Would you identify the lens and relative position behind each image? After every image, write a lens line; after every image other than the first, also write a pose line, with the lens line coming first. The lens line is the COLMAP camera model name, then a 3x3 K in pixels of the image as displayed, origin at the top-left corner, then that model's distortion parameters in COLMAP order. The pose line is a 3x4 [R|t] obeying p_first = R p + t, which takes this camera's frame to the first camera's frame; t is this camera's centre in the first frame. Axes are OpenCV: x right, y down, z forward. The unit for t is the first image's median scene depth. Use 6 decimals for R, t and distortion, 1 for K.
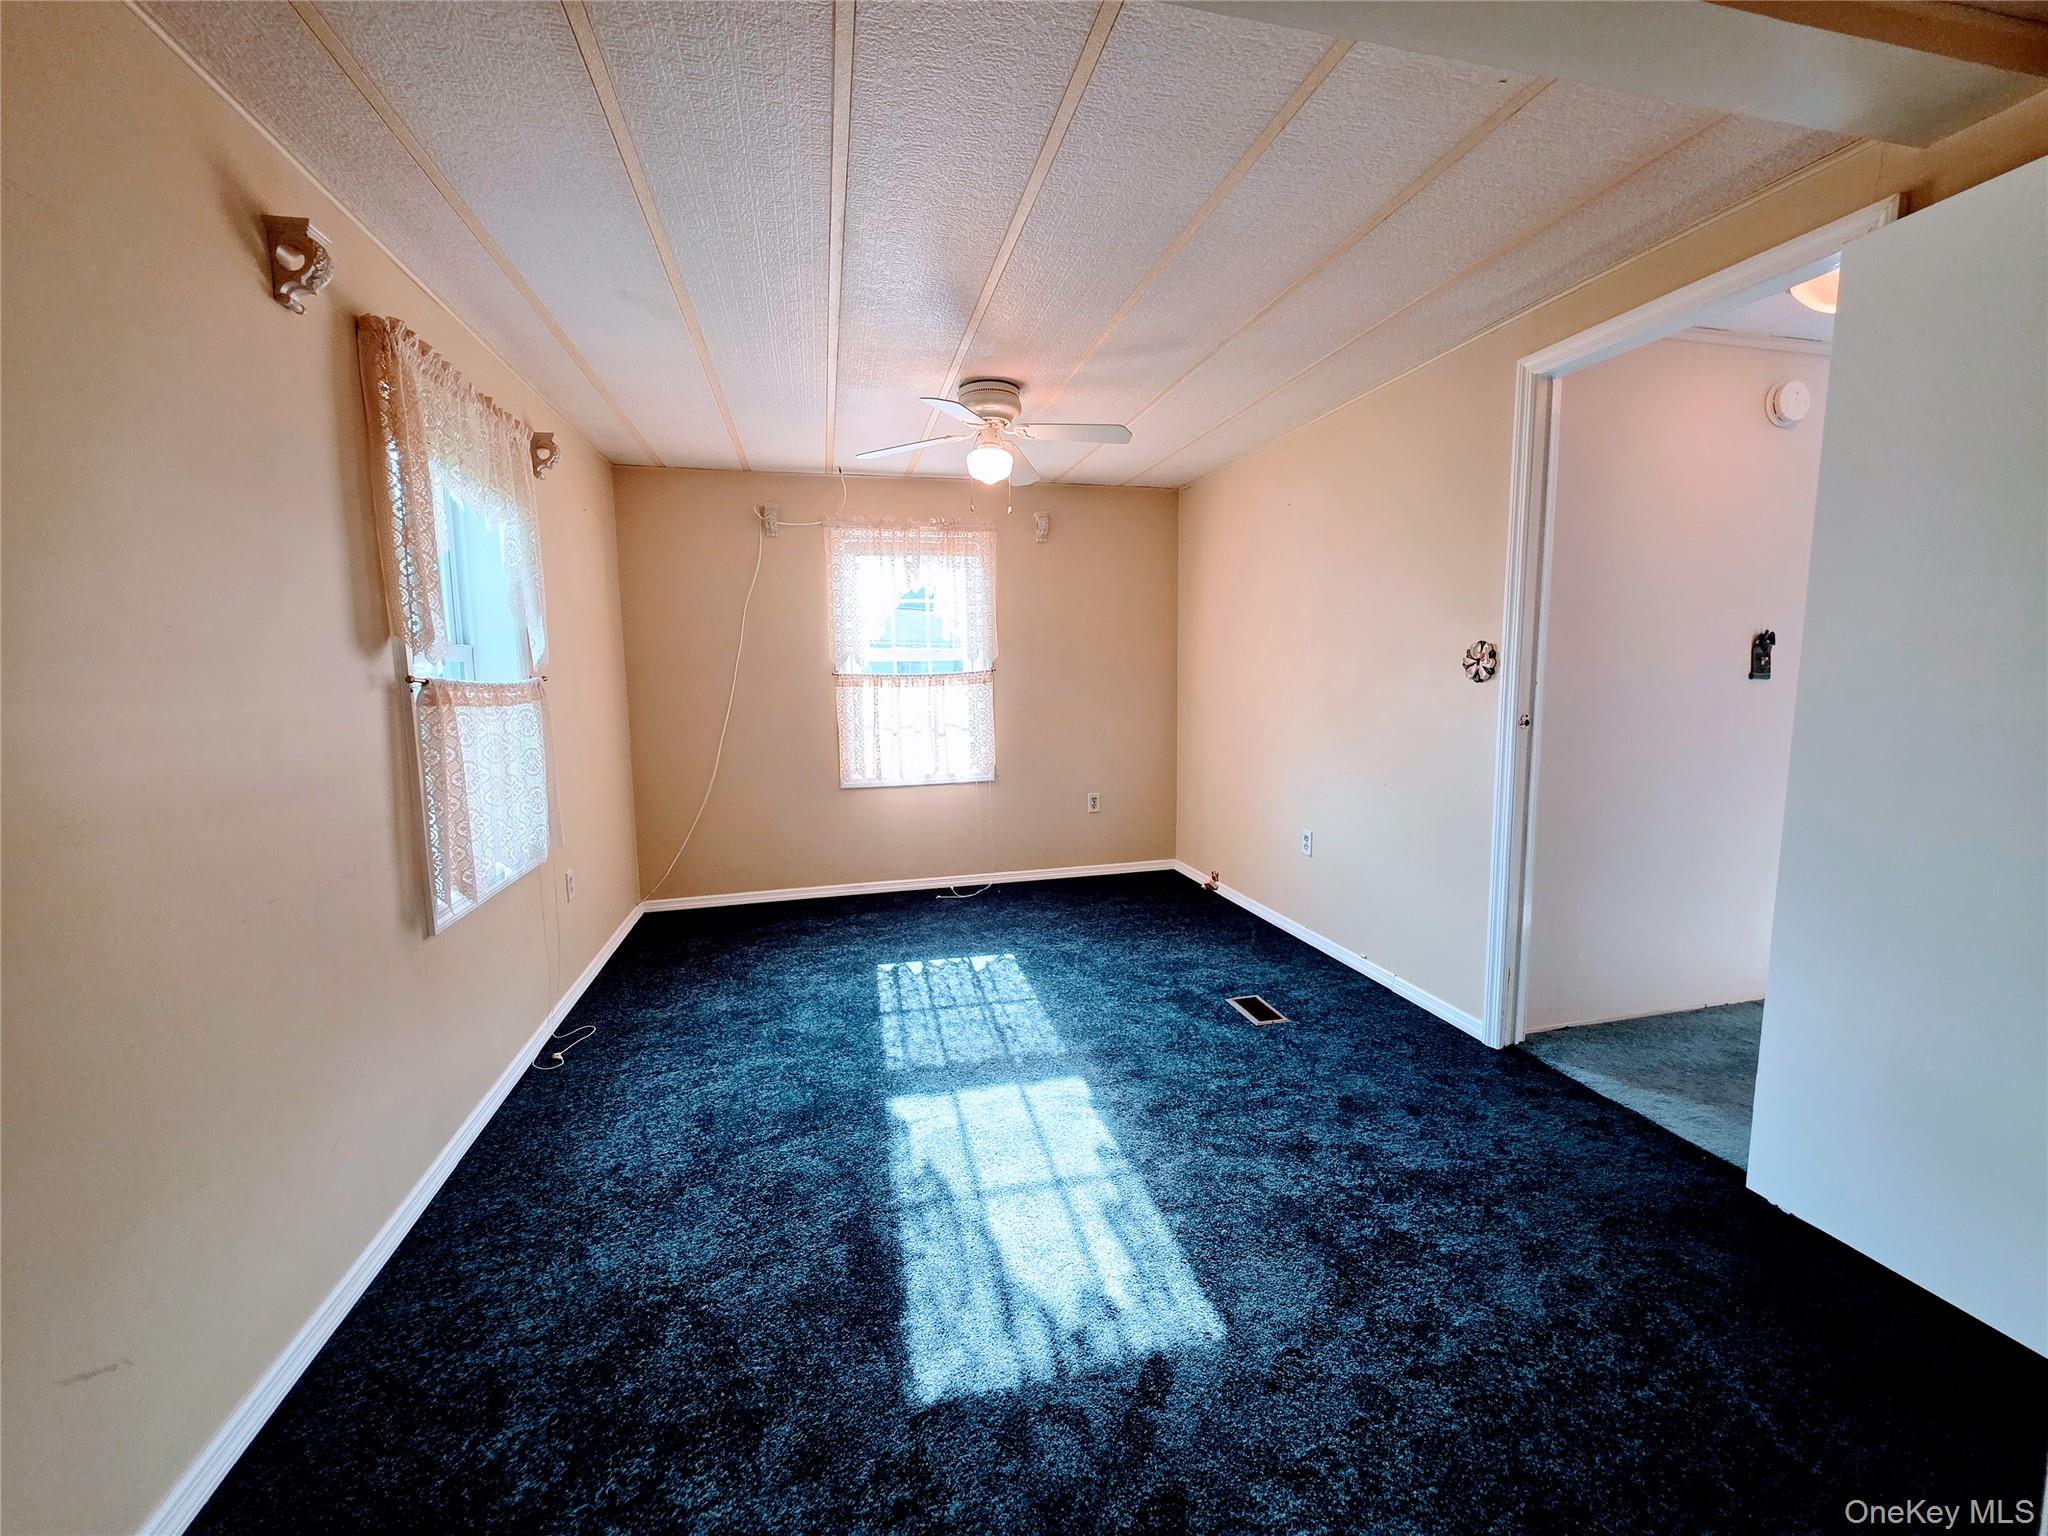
lens RADIAL K [[817.9, 0, 1020.0], [0, 817.9, 759.3], [0, 0, 1]] dist [0.001400, 0.001005]
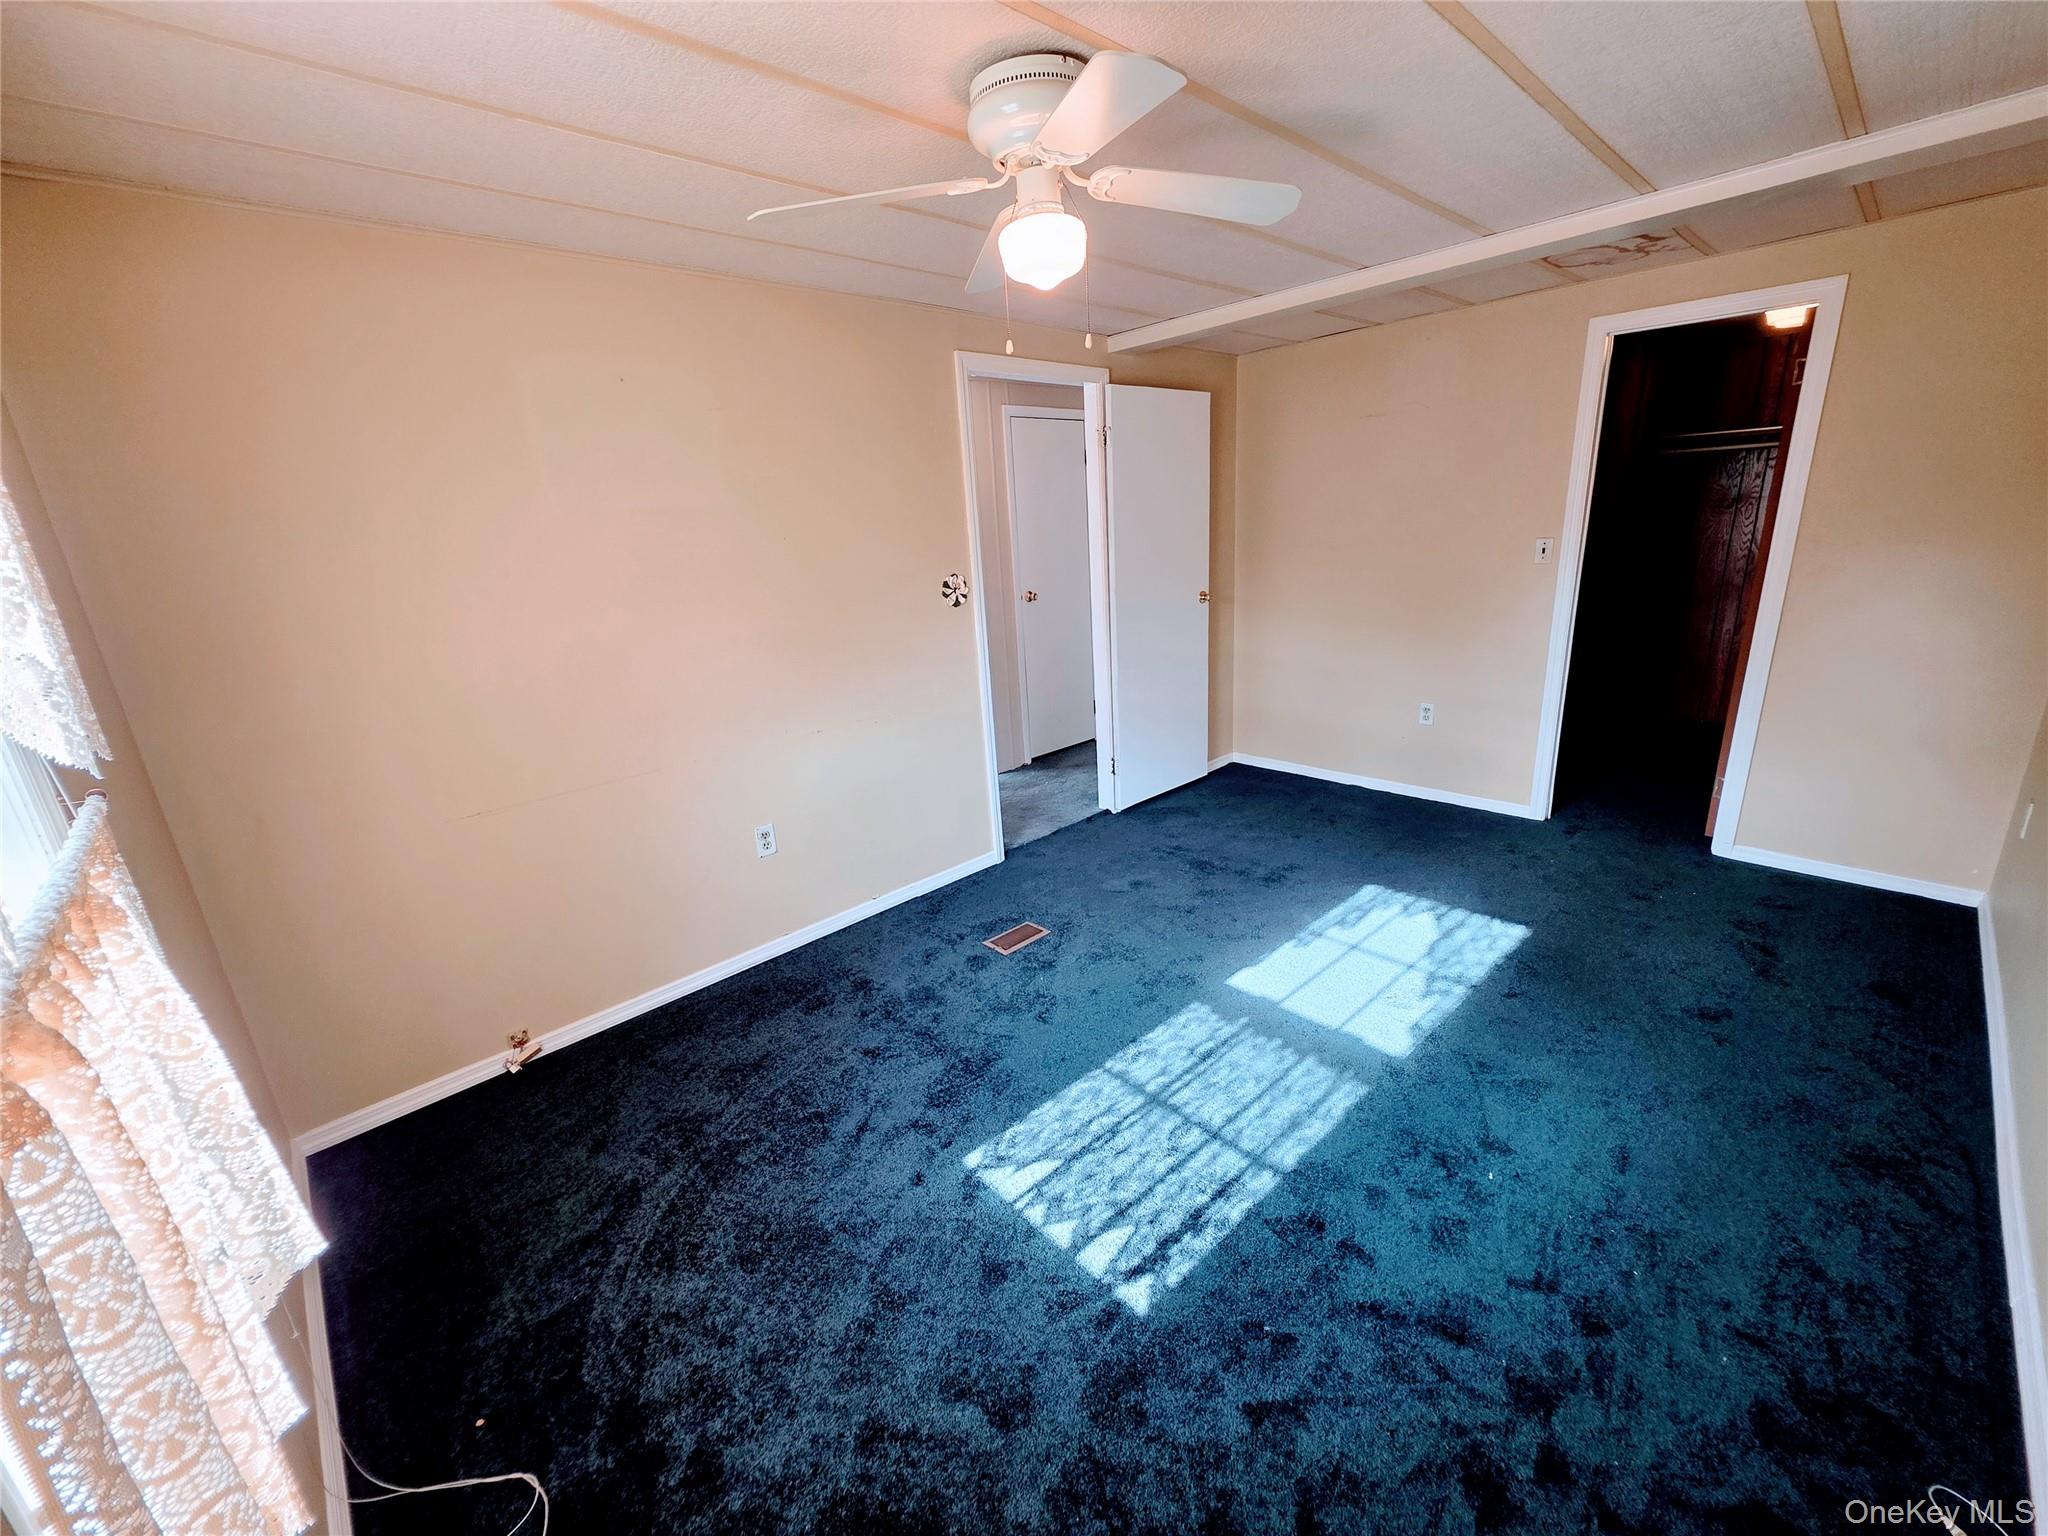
lens RADIAL K [[817.9, 0, 1031.0], [0, 817.9, 764.7], [0, 0, 1]] dist [0.001400, 0.001005]
pose [[-0.505703, -0.205563, 0.837859, -0.492509], [0.161072, 0.931622, 0.325784, -0.209652], [-0.847538, 0.299706, -0.438014, 1.231845]]
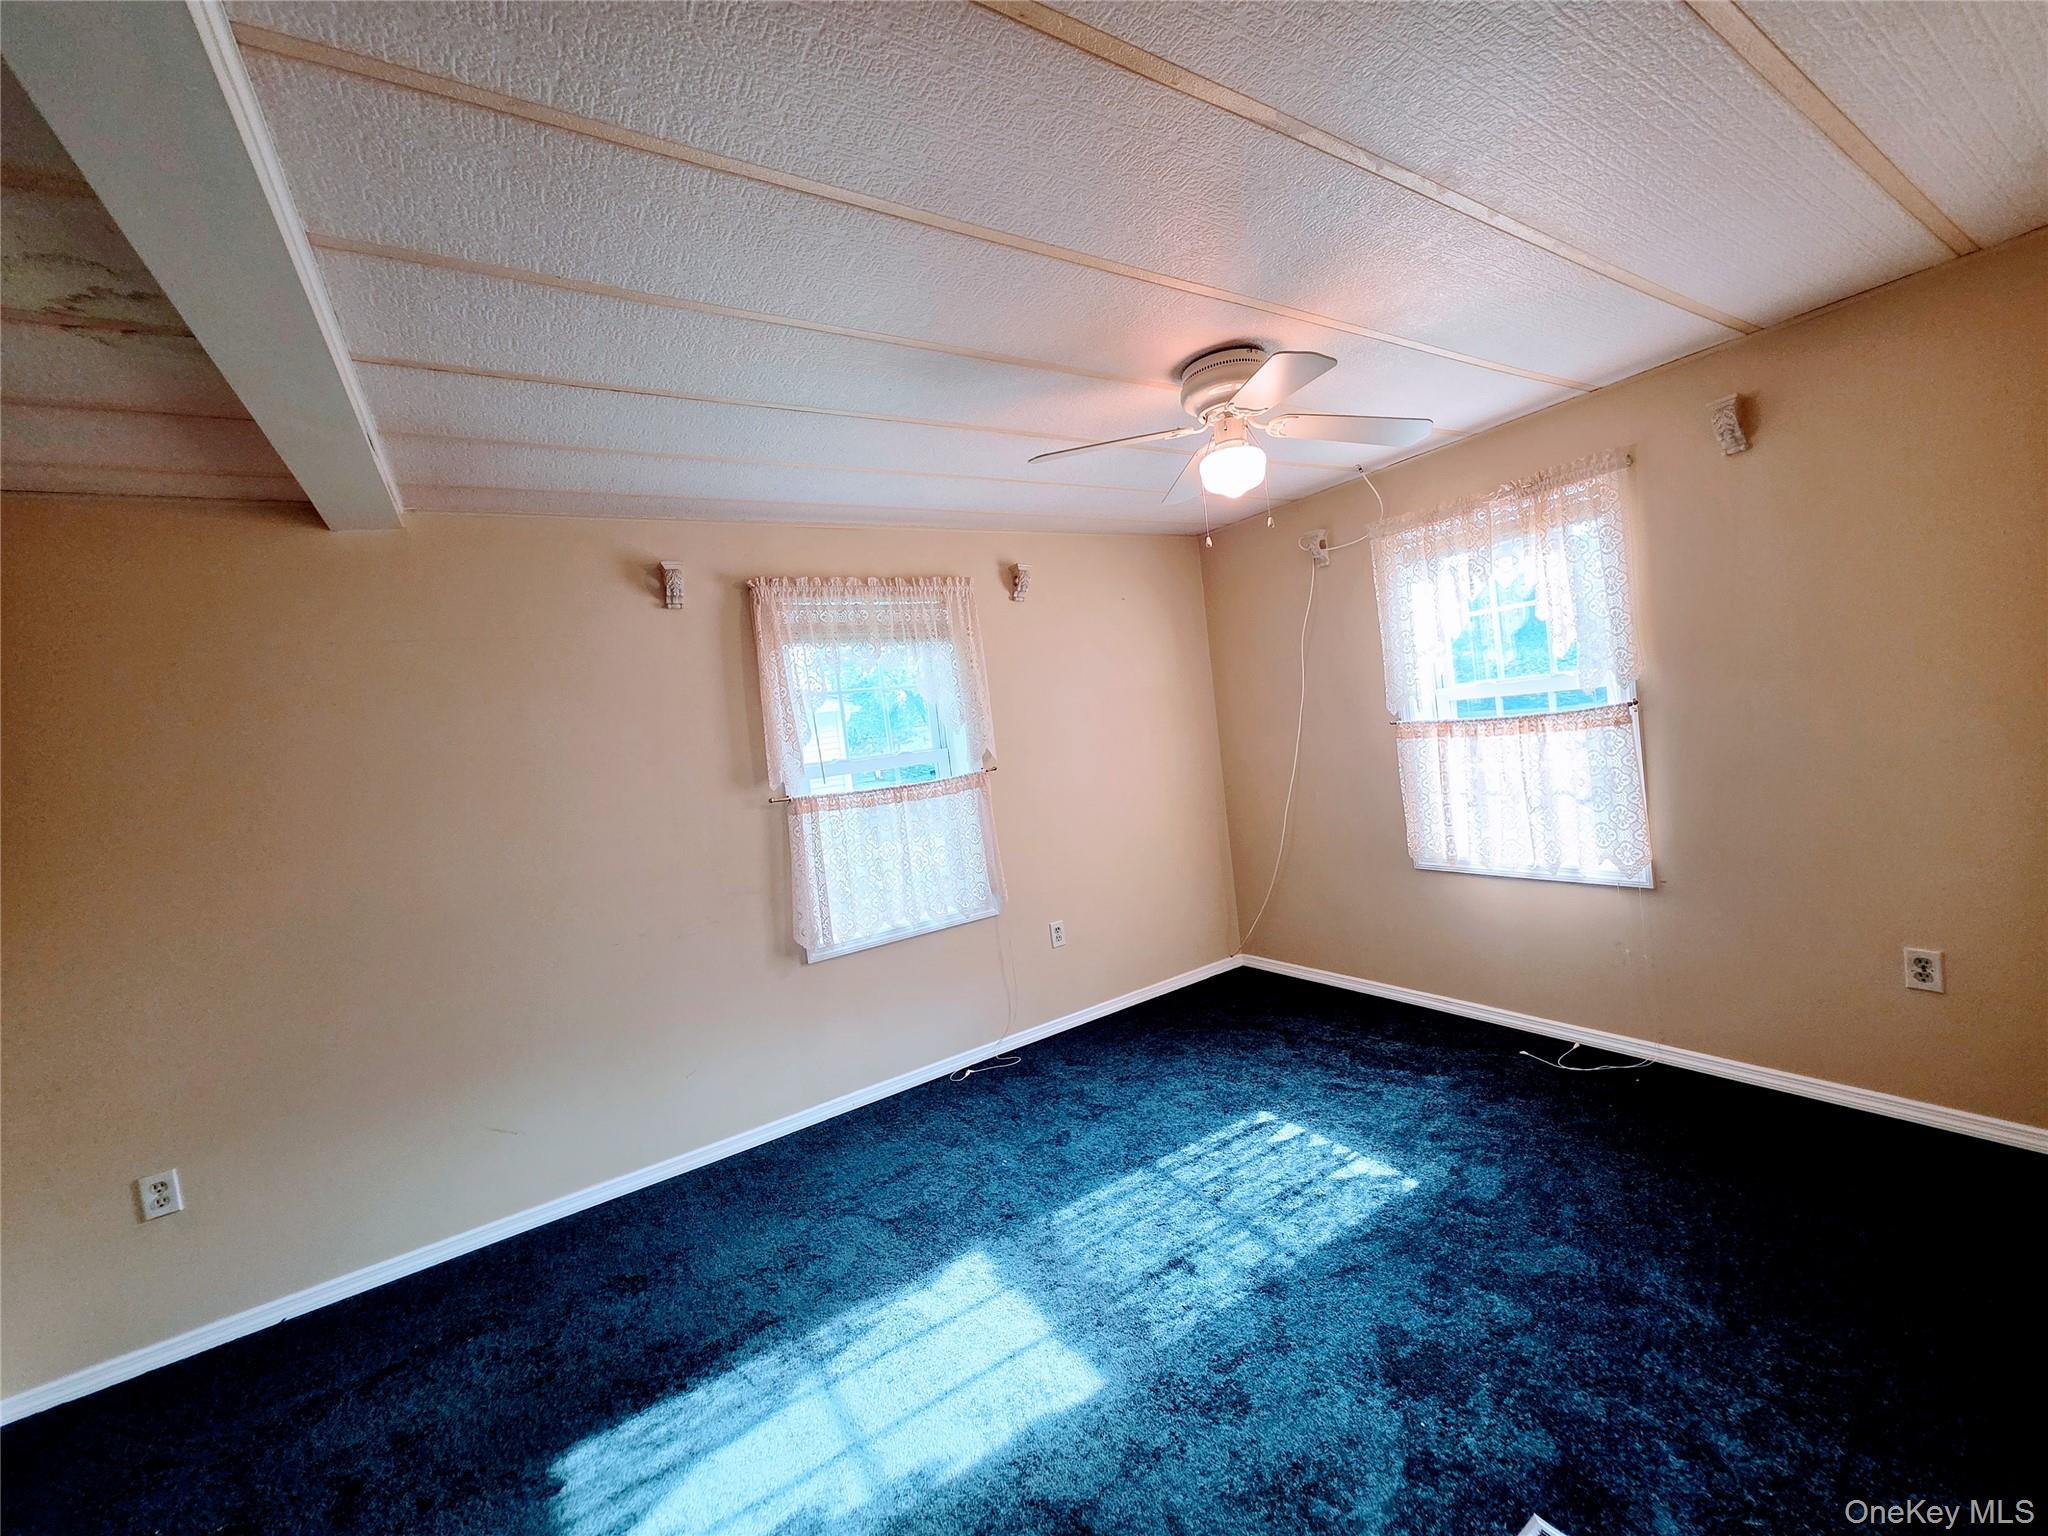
lens RADIAL K [[817.9, 0, 1020.5], [0, 817.9, 767.1], [0, 0, 1]] dist [0.001400, 0.001005]
pose [[0.331734, 0.020353, -0.943153, 0.529198], [0.010988, 0.999616, 0.025436, -0.115811], [0.943309, -0.018801, 0.331383, 0.546704]]
